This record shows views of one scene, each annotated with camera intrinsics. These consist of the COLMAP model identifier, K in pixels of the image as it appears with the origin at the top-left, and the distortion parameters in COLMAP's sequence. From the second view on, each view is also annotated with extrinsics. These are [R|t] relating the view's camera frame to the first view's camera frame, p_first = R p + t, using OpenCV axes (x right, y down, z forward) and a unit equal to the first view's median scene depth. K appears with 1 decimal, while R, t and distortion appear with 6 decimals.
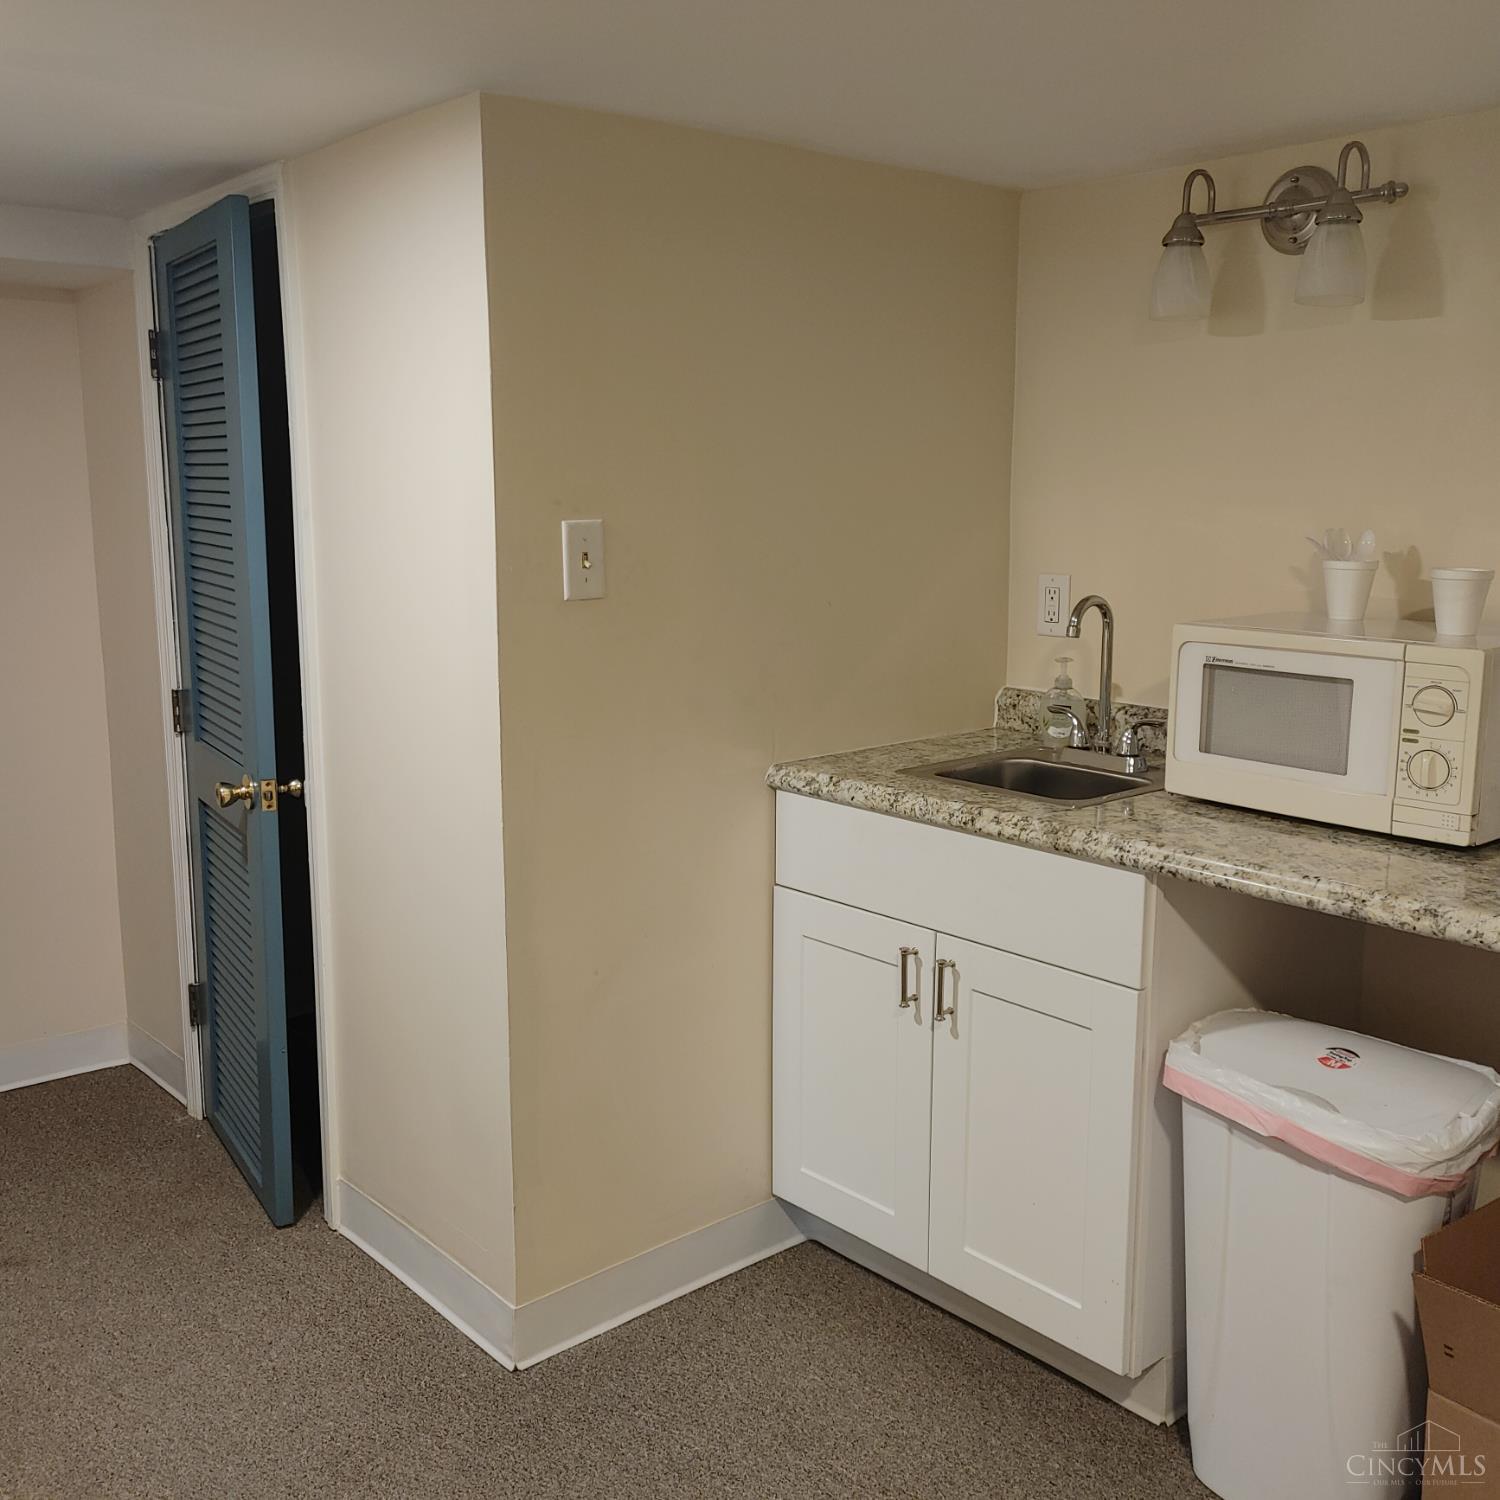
lens RADIAL K [[1543.1, 0, 737.6], [0, 1543.1, 739.0], [0, 0, 1]] dist [0.041995, 0.000000]
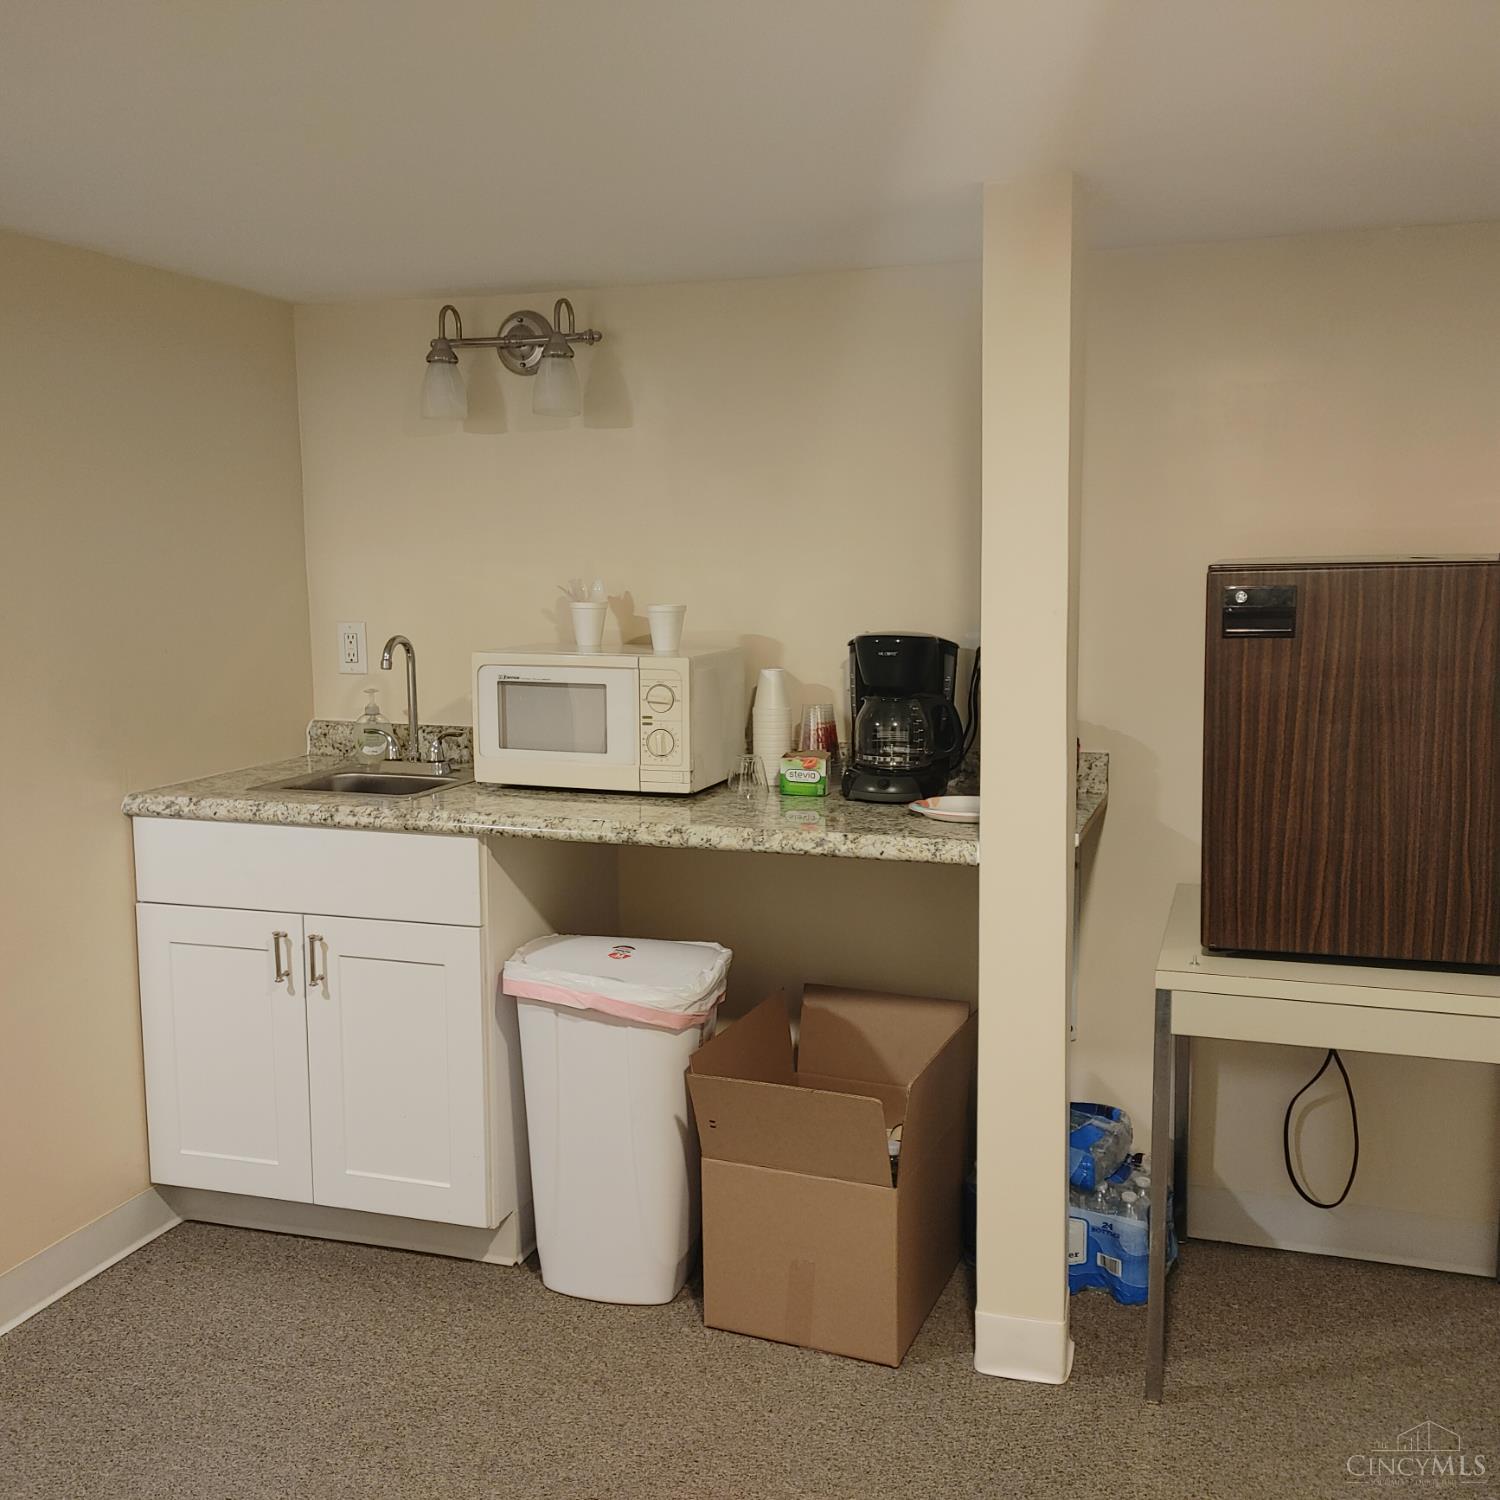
lens RADIAL K [[1543.1, 0, 753.0], [0, 1543.1, 754.2], [0, 0, 1]] dist [0.041995, 0.000000]
pose [[0.861632, -0.072055, 0.502393, -0.171099], [0.090029, 0.995872, -0.011572, 0.046458], [-0.499485, 0.055201, 0.864562, -0.235159]]
